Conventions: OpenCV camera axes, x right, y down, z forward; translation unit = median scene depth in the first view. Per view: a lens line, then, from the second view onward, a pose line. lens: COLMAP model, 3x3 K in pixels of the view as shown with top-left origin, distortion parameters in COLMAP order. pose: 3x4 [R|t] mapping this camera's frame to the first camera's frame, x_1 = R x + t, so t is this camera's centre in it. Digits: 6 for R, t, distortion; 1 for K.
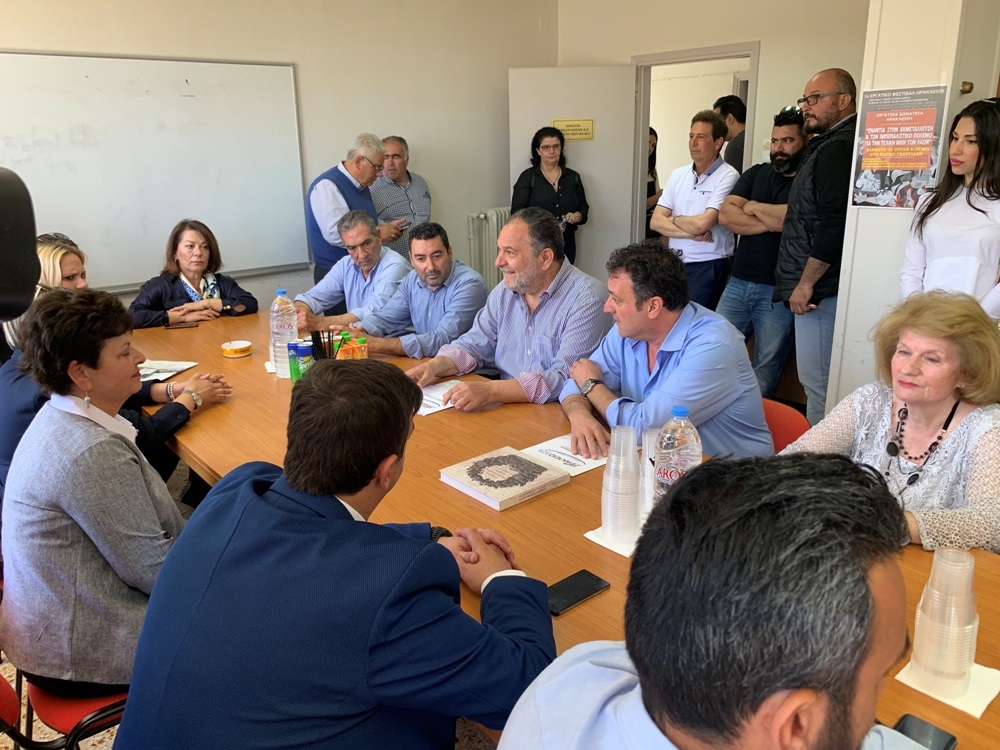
lens RADIAL K [[763.4, 0, 497.5], [0, 763.4, 371.3], [0, 0, 1]] dist [0.023815, 0.001011]
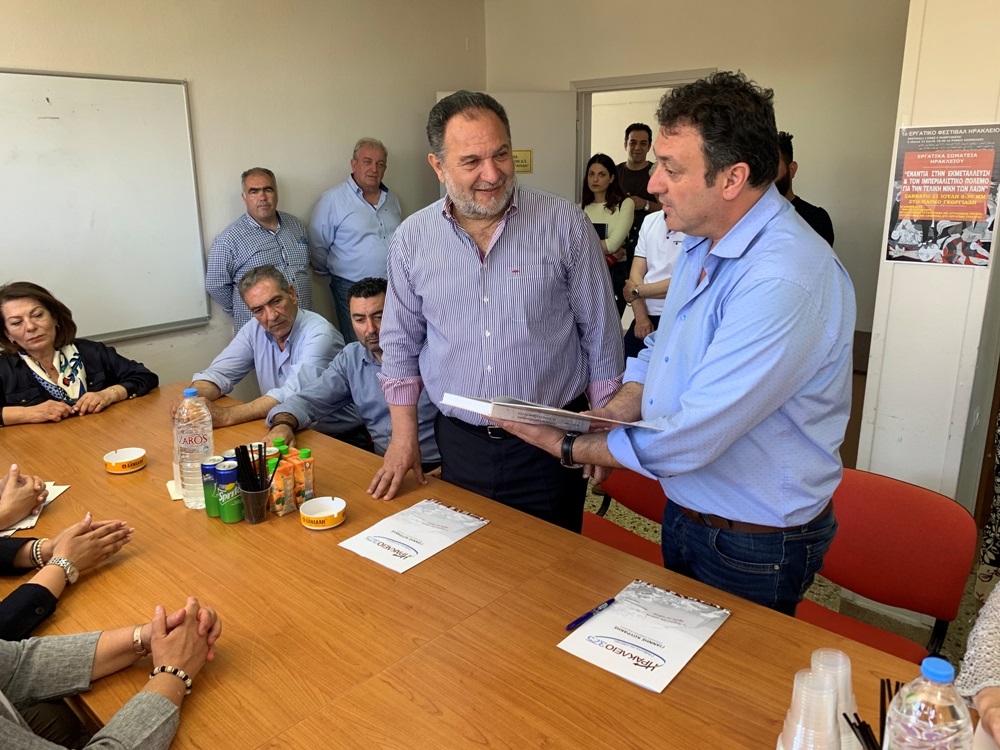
lens RADIAL K [[763.4, 0, 501.4], [0, 763.4, 378.5], [0, 0, 1]] dist [0.023815, 0.001011]
pose [[0.985001, -0.043302, 0.167028, -0.112700], [0.046110, 0.998852, -0.012970, -0.096154], [-0.166275, 0.020477, 0.985867, 0.238355]]
